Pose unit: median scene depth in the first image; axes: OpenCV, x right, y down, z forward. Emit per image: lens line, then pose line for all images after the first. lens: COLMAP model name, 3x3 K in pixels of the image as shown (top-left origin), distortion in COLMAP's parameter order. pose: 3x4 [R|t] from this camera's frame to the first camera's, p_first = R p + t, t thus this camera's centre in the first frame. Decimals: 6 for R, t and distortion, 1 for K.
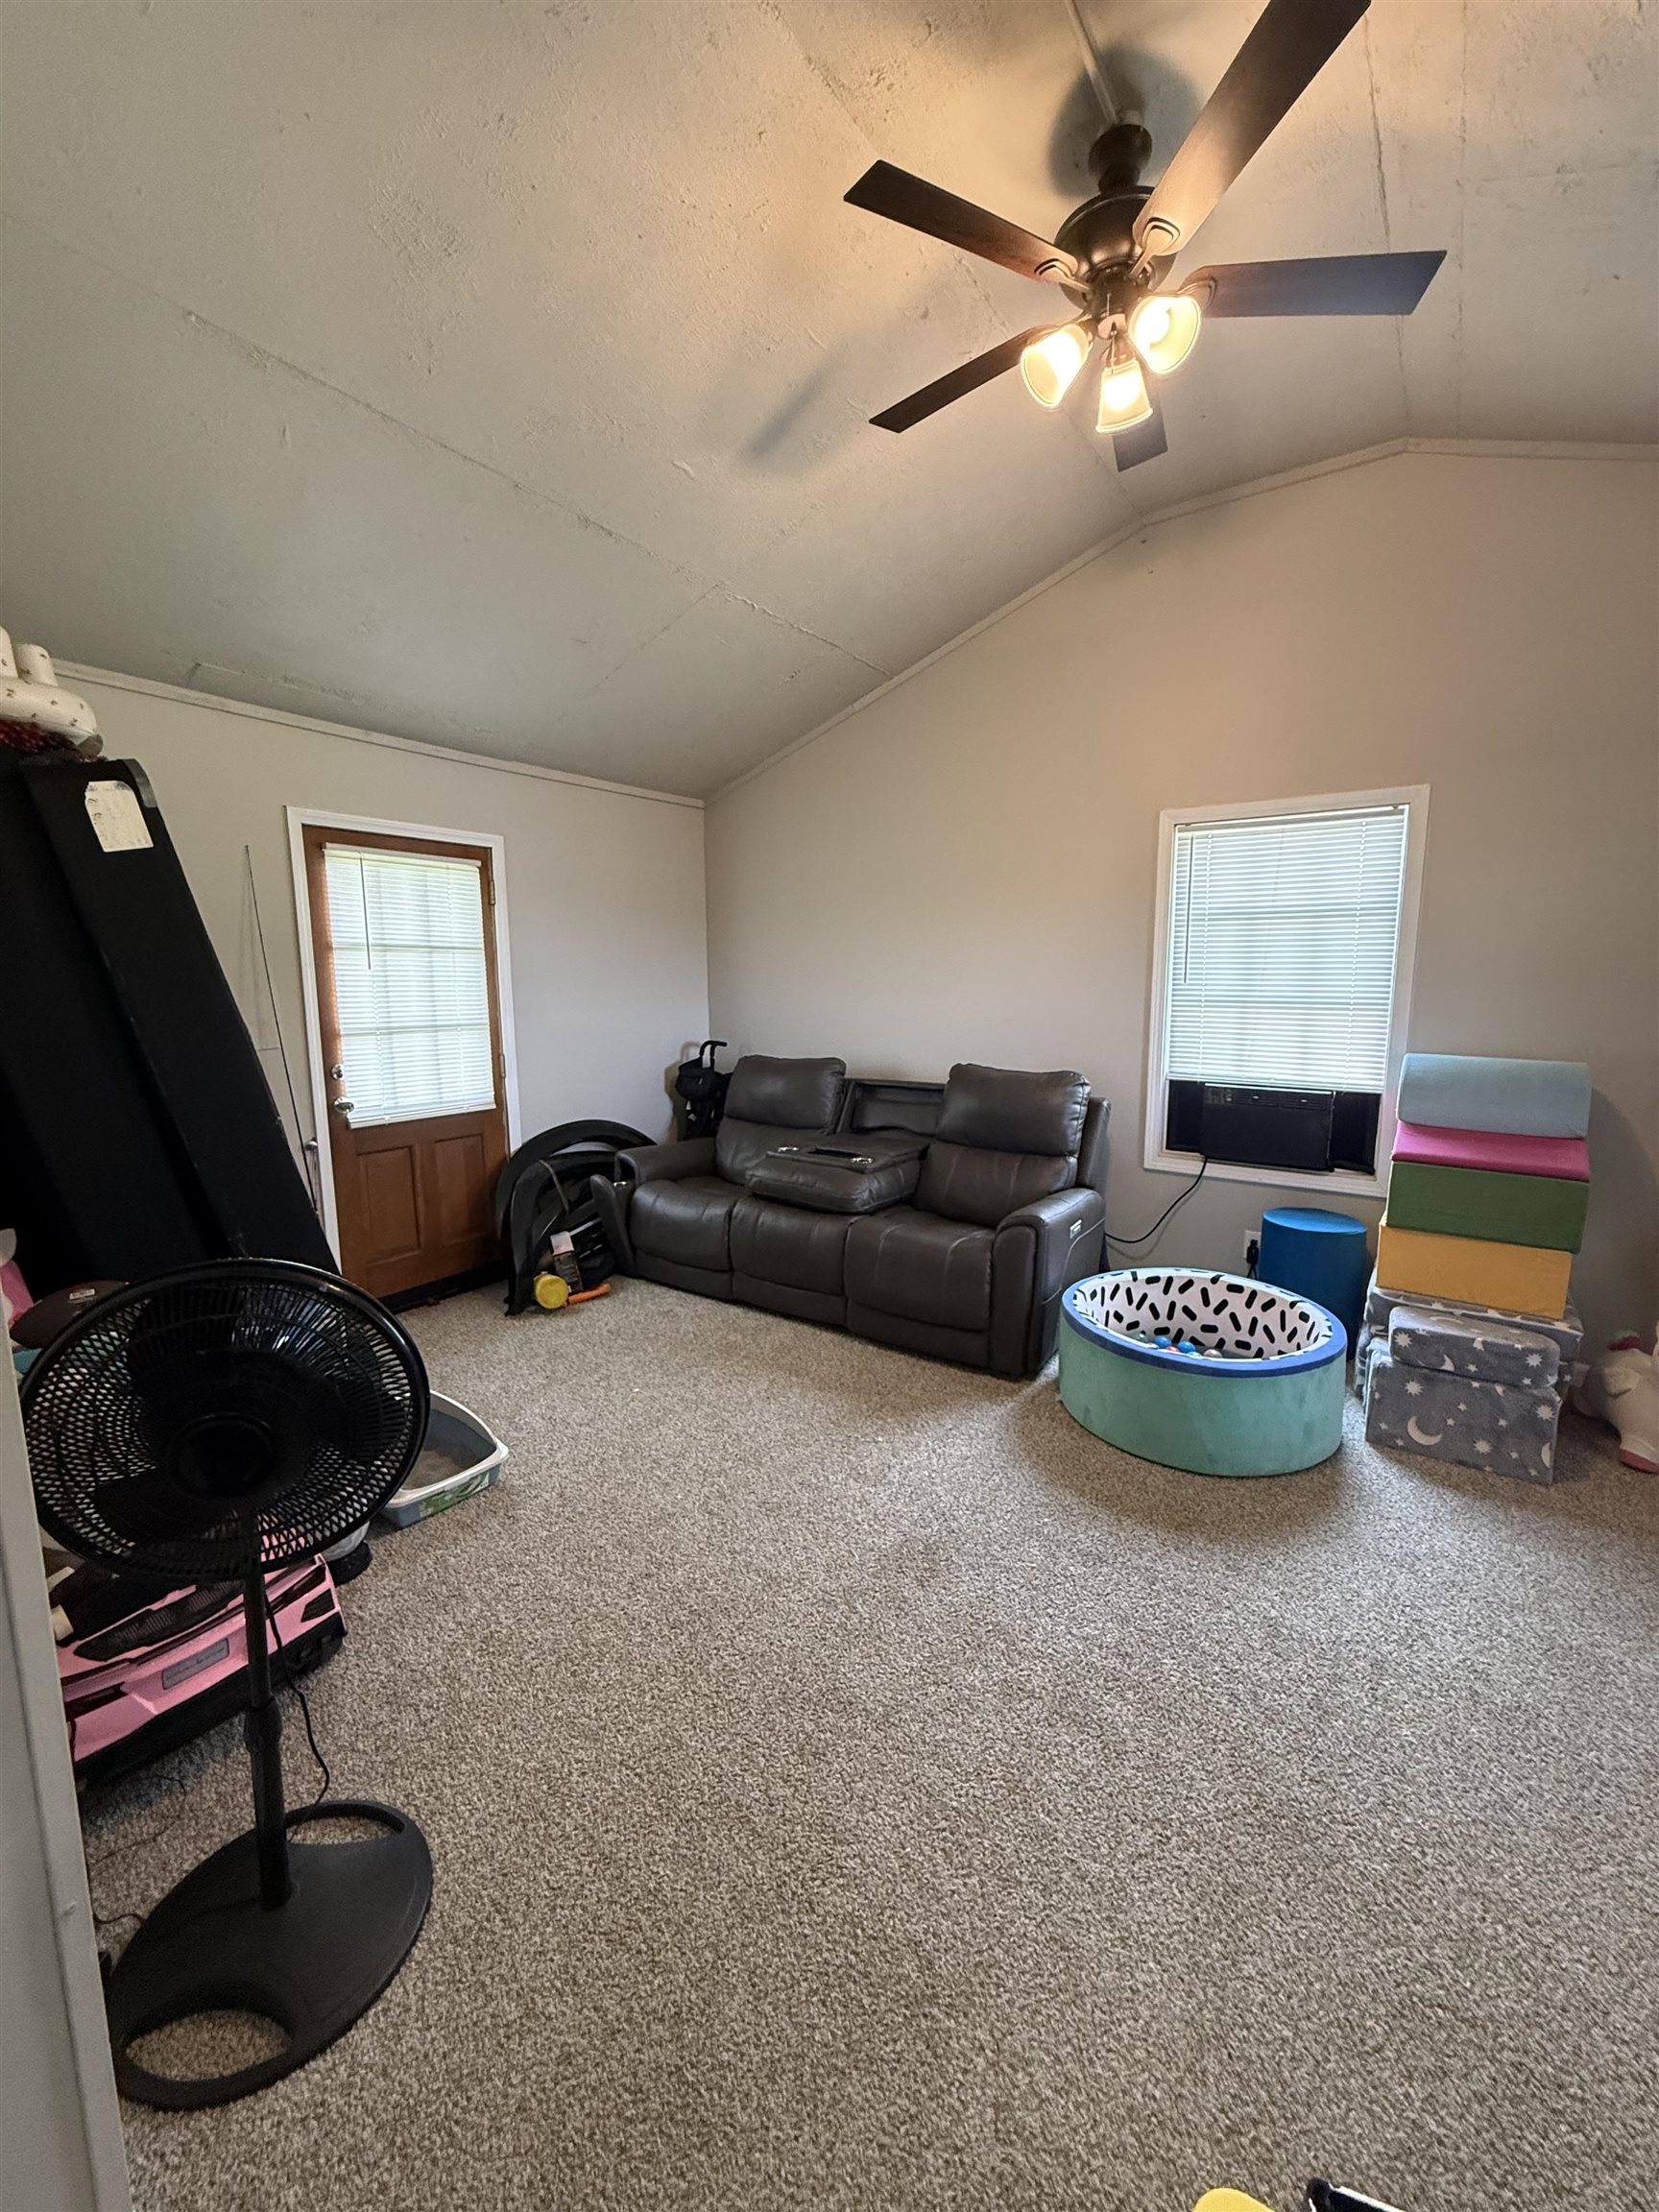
lens RADIAL K [[883.9, 0, 832.2], [0, 883.9, 1095.2], [0, 0, 1]] dist [-0.005040, 0.000126]
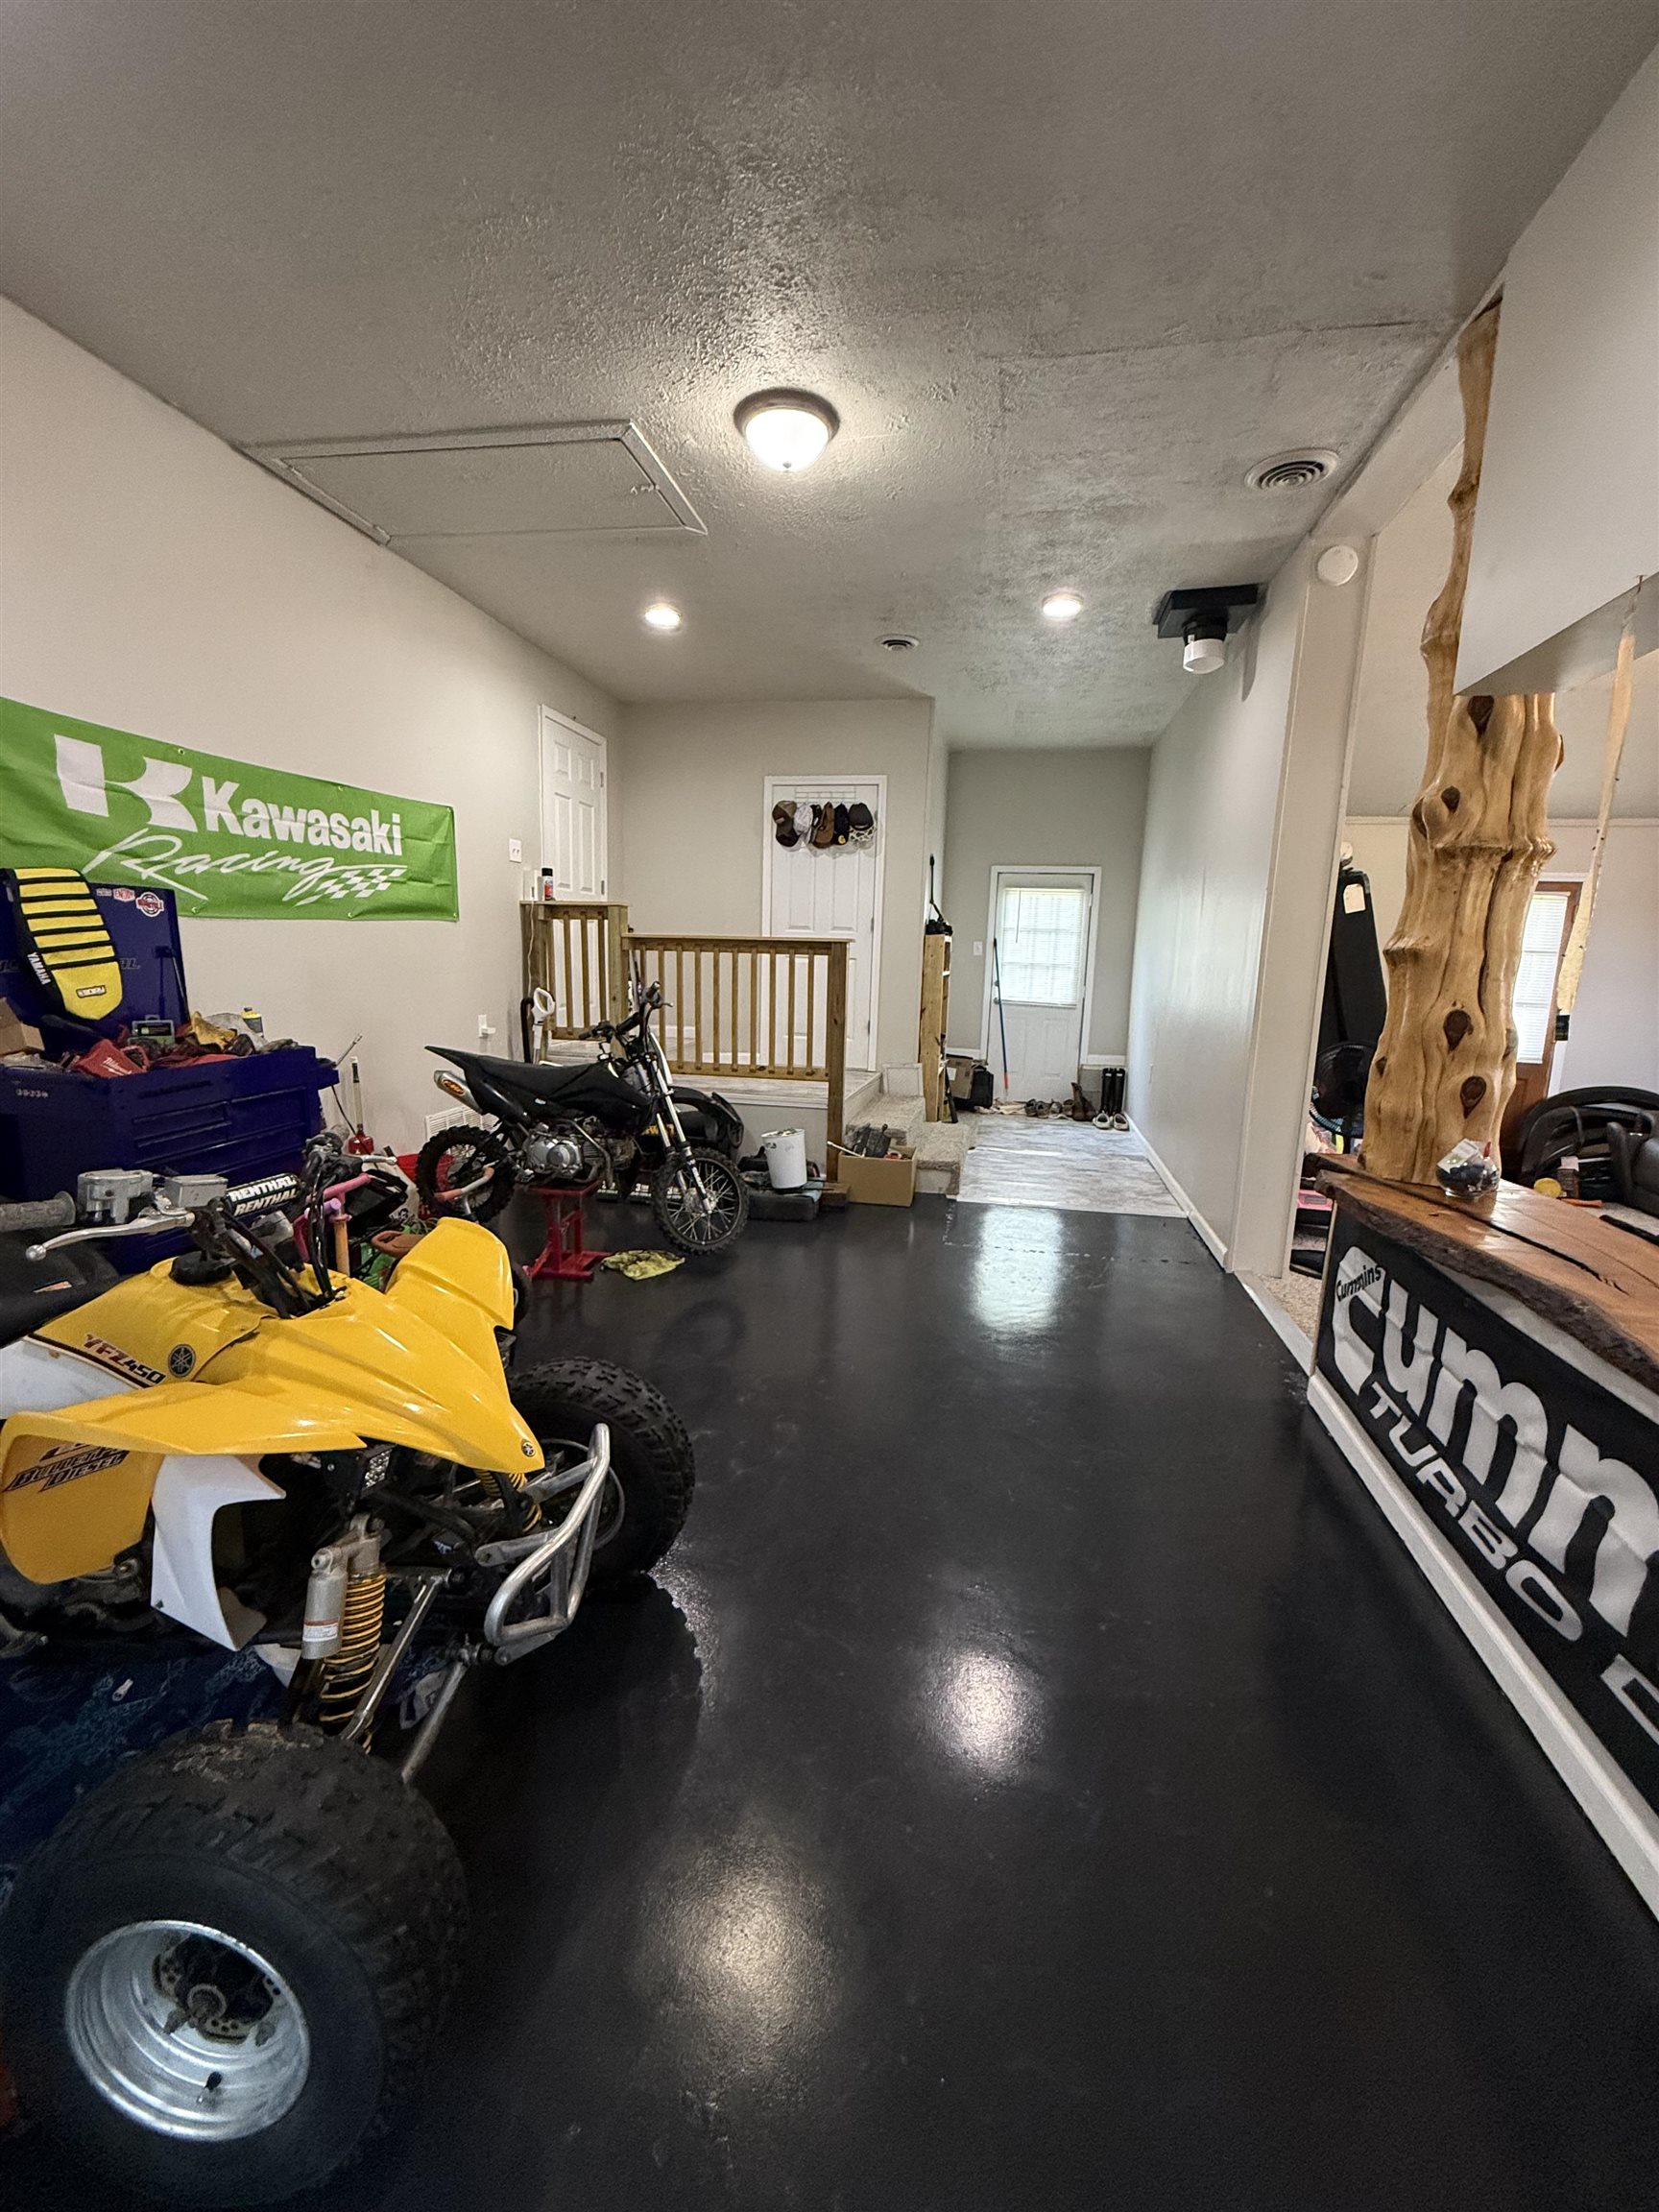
lens RADIAL K [[883.9, 0, 832.2], [0, 883.9, 1095.2], [0, 0, 1]] dist [-0.005040, 0.000126]
pose [[0.414749, 0.160737, -0.895627, 0.438701], [-0.157008, 0.982153, 0.103558, 0.099033], [0.896288, 0.097670, 0.432584, -0.657895]]
